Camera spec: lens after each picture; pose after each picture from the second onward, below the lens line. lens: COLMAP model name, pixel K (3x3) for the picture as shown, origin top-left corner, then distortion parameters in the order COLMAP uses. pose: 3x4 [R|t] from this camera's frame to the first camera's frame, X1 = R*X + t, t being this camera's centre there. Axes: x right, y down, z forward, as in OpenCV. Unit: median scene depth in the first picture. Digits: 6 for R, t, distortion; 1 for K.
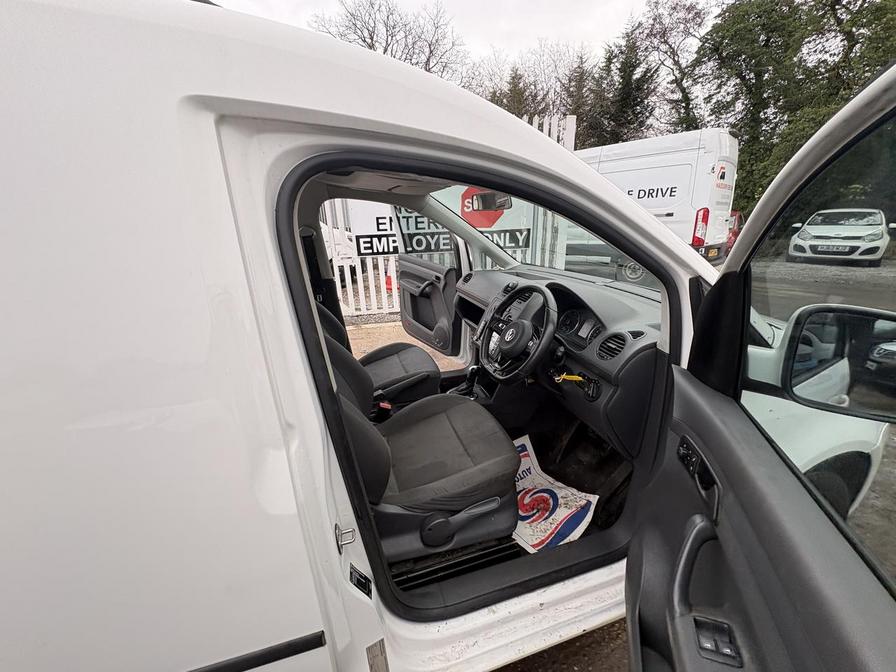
lens RADIAL K [[355.0, 0, 444.7], [0, 355.0, 331.2], [0, 0, 1]] dist [-0.000258, -0.000391]
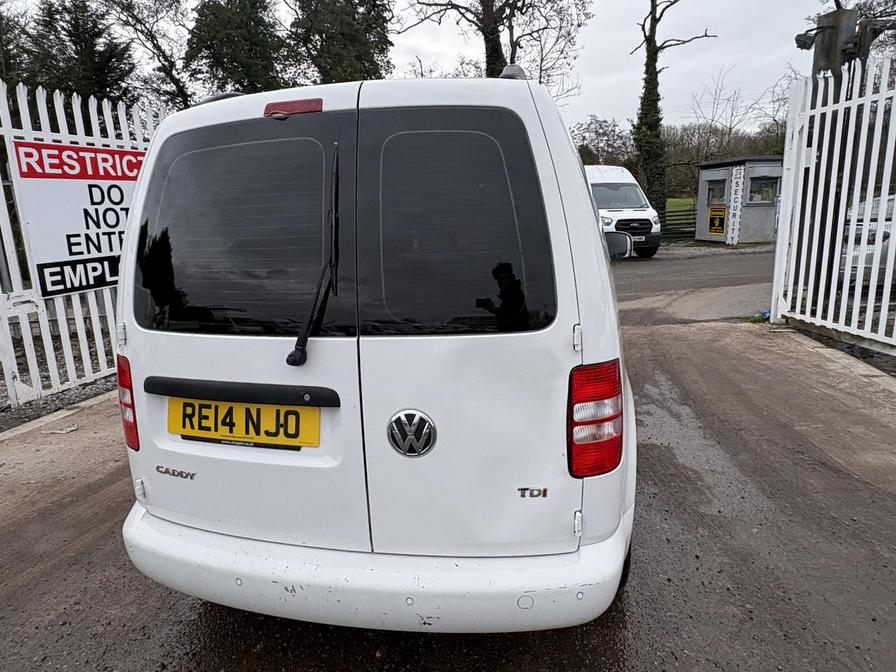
lens RADIAL K [[557.3, 0, 448.4], [0, 557.3, 331.5], [0, 0, 1]] dist [-0.000577, 0.000590]
pose [[0.491574, -0.185751, 0.850795, -0.673539], [0.310743, 0.950085, 0.027887, 0.033731], [-0.813507, 0.250670, 0.524757, -0.058107]]
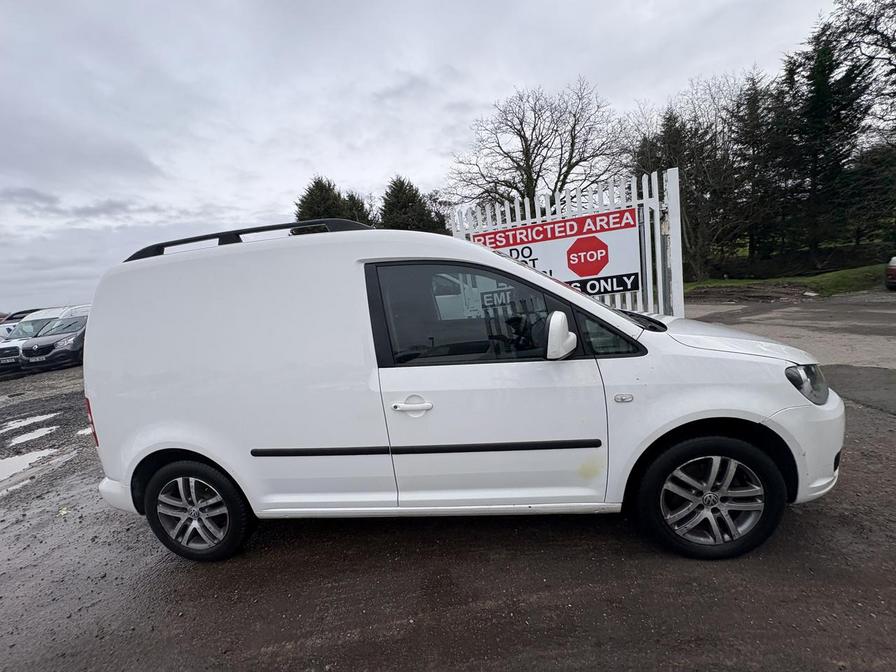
lens RADIAL K [[355.0, 0, 450.5], [0, 355.0, 336.0], [0, 0, 1]] dist [-0.000258, -0.000391]
pose [[0.909910, -0.034230, -0.413391, 0.161569], [-0.023739, 0.990659, -0.134281, 0.057176], [0.414126, 0.131998, 0.900598, -0.172334]]
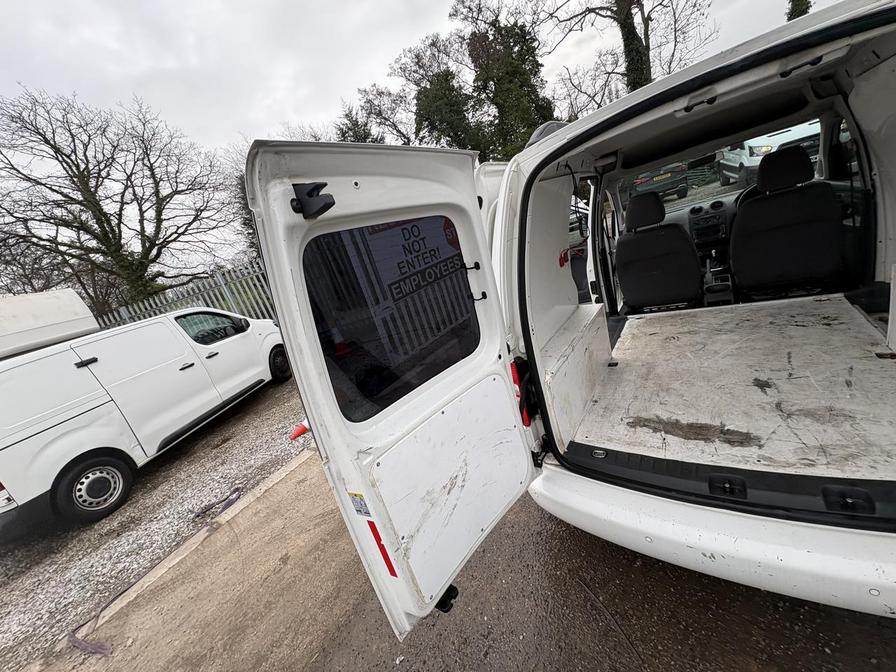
lens RADIAL K [[355.0, 0, 447.0], [0, 355.0, 335.9], [0, 0, 1]] dist [-0.000258, -0.000391]
pose [[0.747636, -0.393276, 0.535140, -0.666720], [0.468567, 0.883411, -0.005406, -0.043570], [-0.470622, 0.254791, 0.844746, 0.064650]]
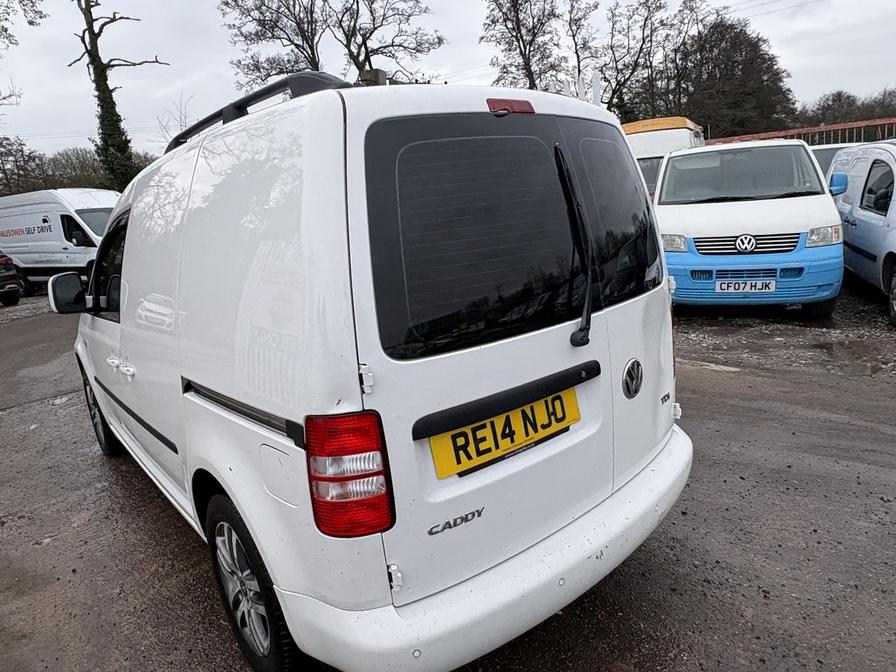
lens RADIAL K [[557.3, 0, 444.5], [0, 557.3, 331.2], [0, 0, 1]] dist [-0.000577, 0.000590]
pose [[-0.395088, -0.158757, 0.904821, -0.720010], [0.379454, 0.868799, 0.318124, -0.100175], [-0.836612, 0.469025, -0.283012, 0.307661]]
